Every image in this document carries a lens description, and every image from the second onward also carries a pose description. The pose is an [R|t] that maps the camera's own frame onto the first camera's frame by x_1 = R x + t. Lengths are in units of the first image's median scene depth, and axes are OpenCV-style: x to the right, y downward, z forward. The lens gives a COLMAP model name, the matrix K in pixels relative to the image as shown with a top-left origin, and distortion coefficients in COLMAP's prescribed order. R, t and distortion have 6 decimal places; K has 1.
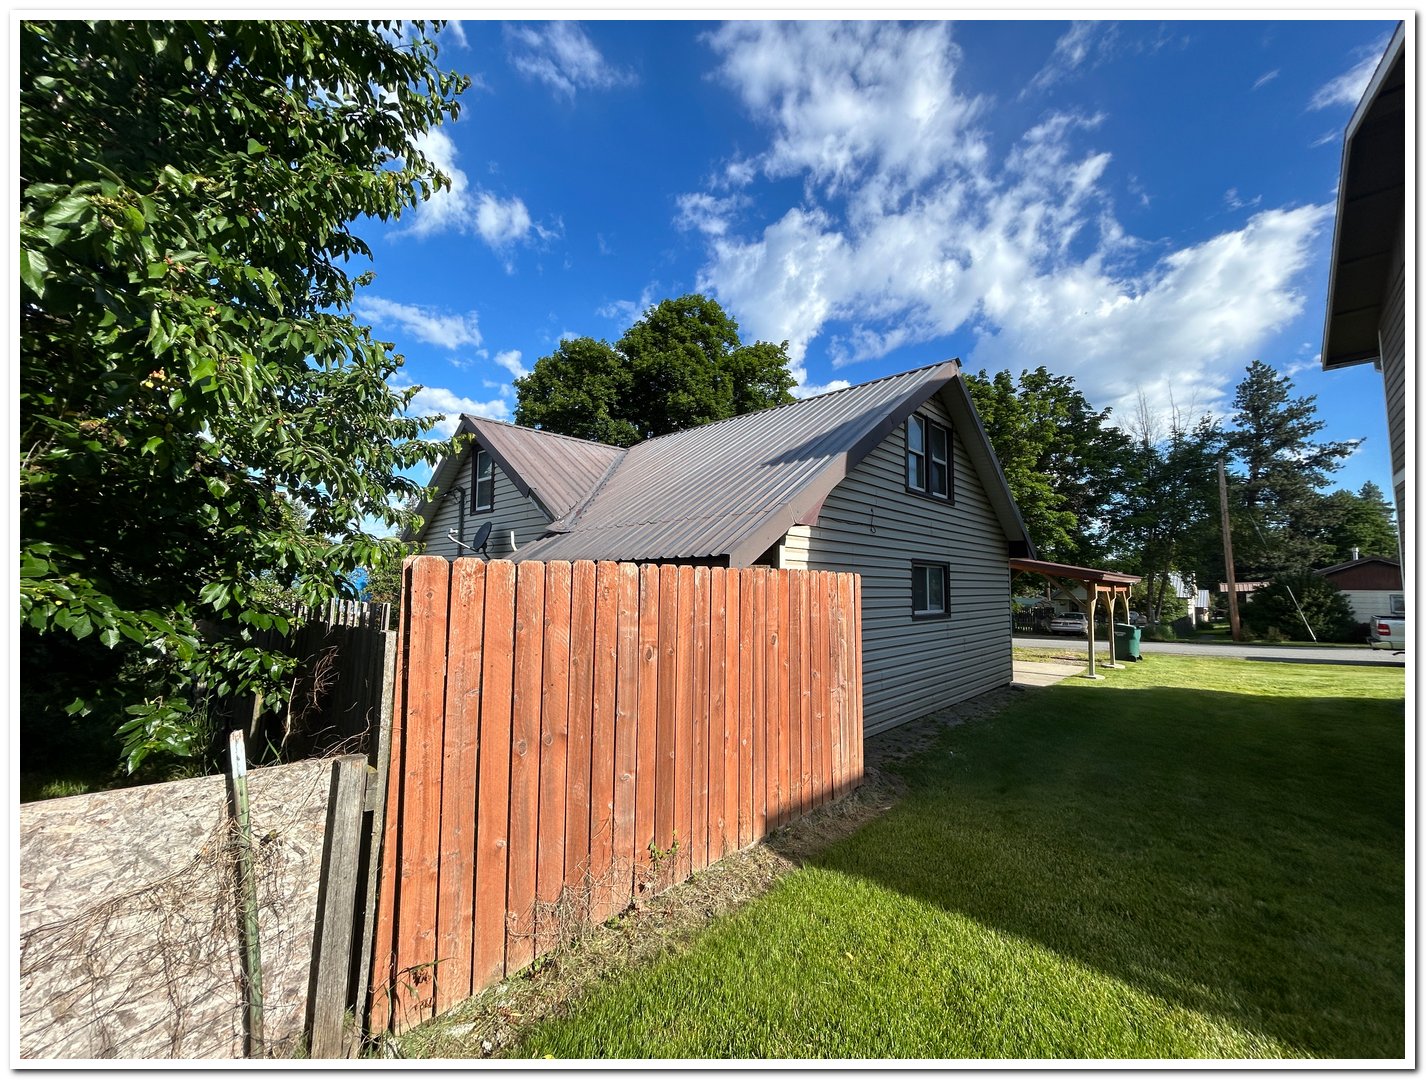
lens RADIAL K [[556.2, 0, 712.0], [0, 556.2, 540.8], [0, 0, 1]] dist [-0.000482, 0.000290]
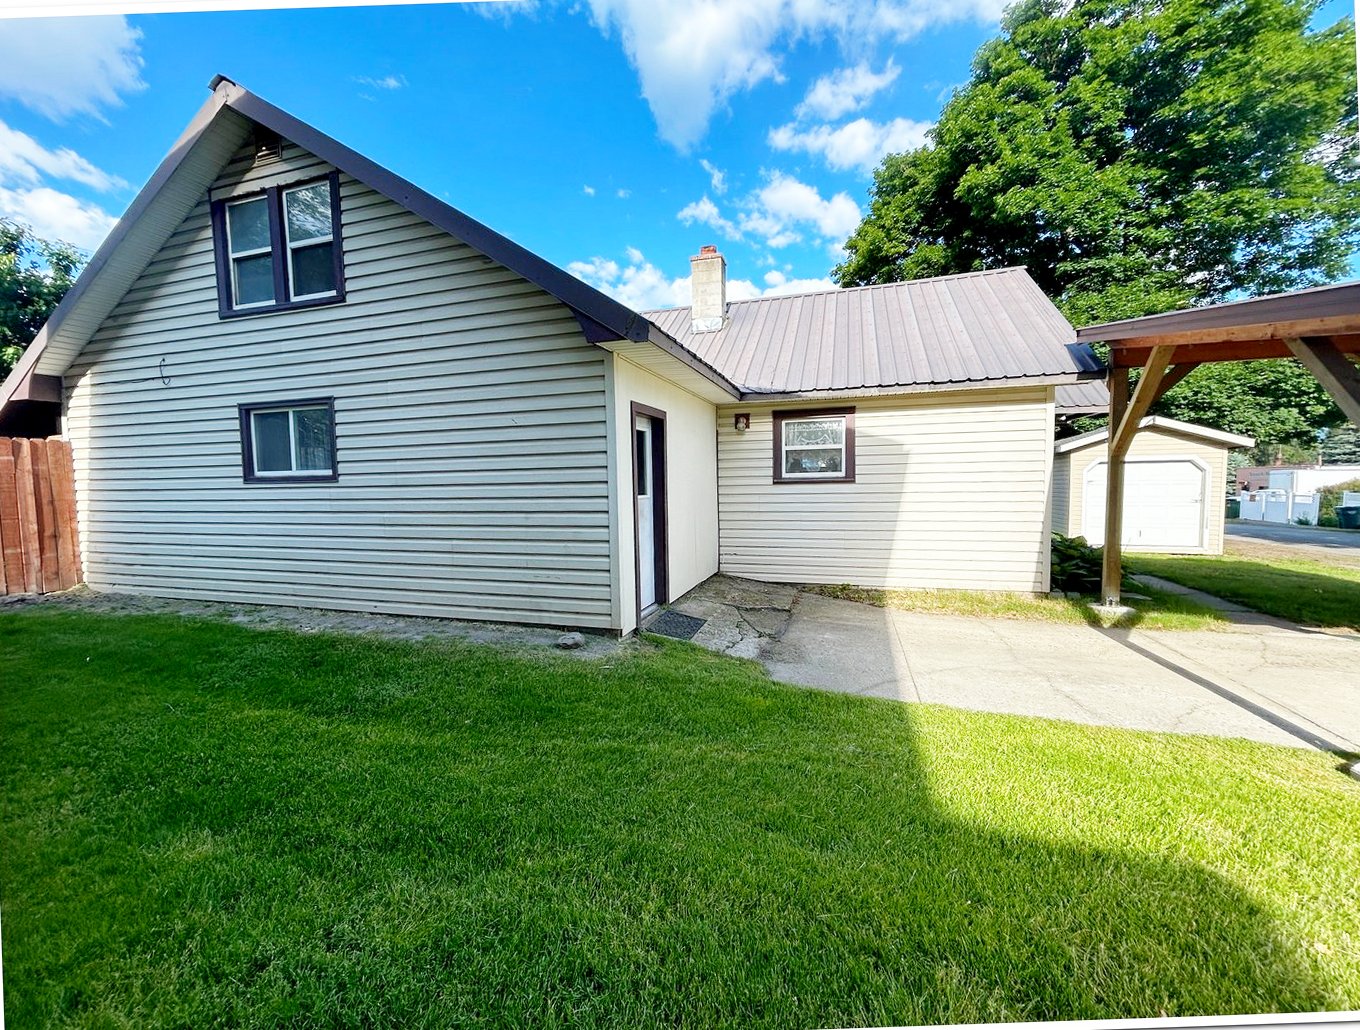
lens RADIAL K [[530.4, 0, 679.0], [0, 530.4, 515.8], [0, 0, 1]] dist [-0.000482, 0.000290]
pose [[0.436131, 0.060076, -0.897876, 1.176607], [0.088303, 0.990097, 0.109138, 0.144829], [0.895540, -0.126883, 0.426507, 1.088590]]
